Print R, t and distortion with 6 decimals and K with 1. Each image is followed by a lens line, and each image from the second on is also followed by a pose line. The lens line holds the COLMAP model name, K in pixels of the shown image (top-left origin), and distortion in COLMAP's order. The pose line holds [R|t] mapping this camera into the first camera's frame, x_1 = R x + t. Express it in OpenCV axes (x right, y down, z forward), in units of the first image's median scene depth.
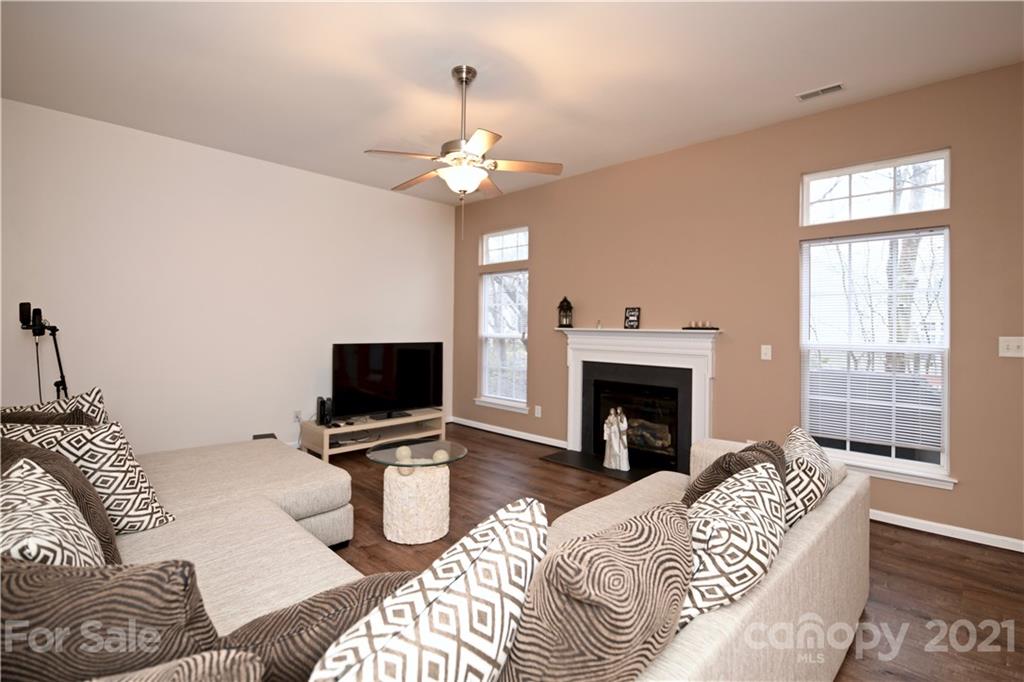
lens RADIAL K [[442.4, 0, 515.8], [0, 442.4, 324.4], [0, 0, 1]] dist [-0.034826, 0.000143]
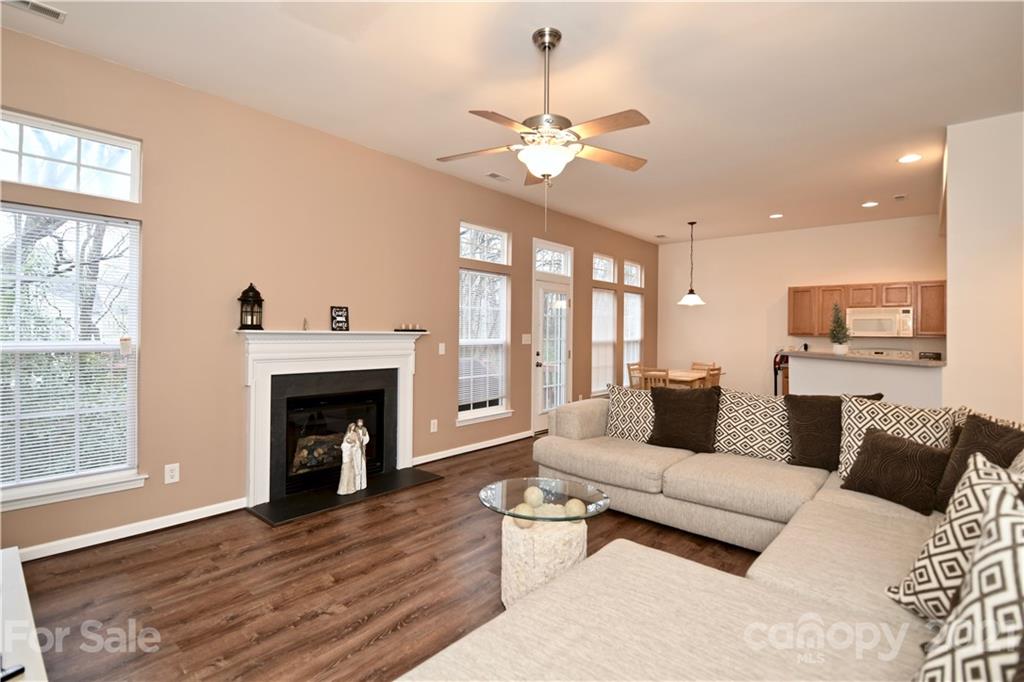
lens RADIAL K [[496.2, 0, 517.8], [0, 496.2, 330.5], [0, 0, 1]] dist [0.011073, -0.000194]
pose [[-0.051671, -0.007821, 0.998634, -0.749555], [-0.017085, 0.999830, 0.006946, -0.003768], [-0.998518, -0.016702, -0.051795, 0.697698]]
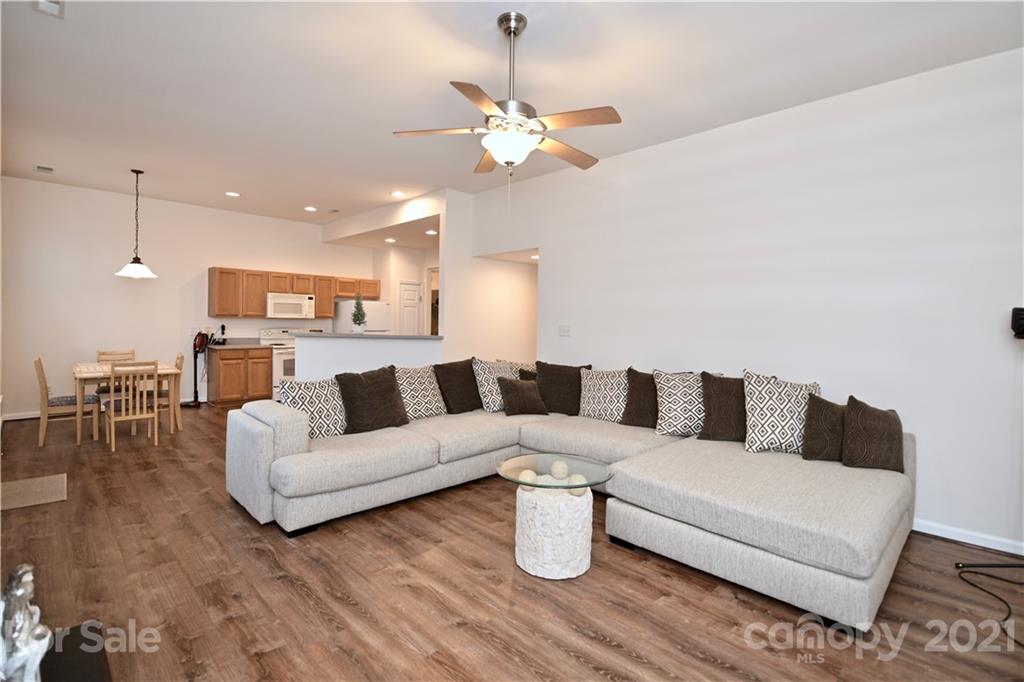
lens RADIAL K [[464.6, 0, 519.1], [0, 464.6, 335.0], [0, 0, 1]] dist [-0.014770, 0.000251]
pose [[-0.999470, -0.027699, 0.017124, -0.124042], [-0.027286, 0.999342, 0.023907, 0.006316], [-0.017775, 0.023428, -0.999568, 1.237247]]
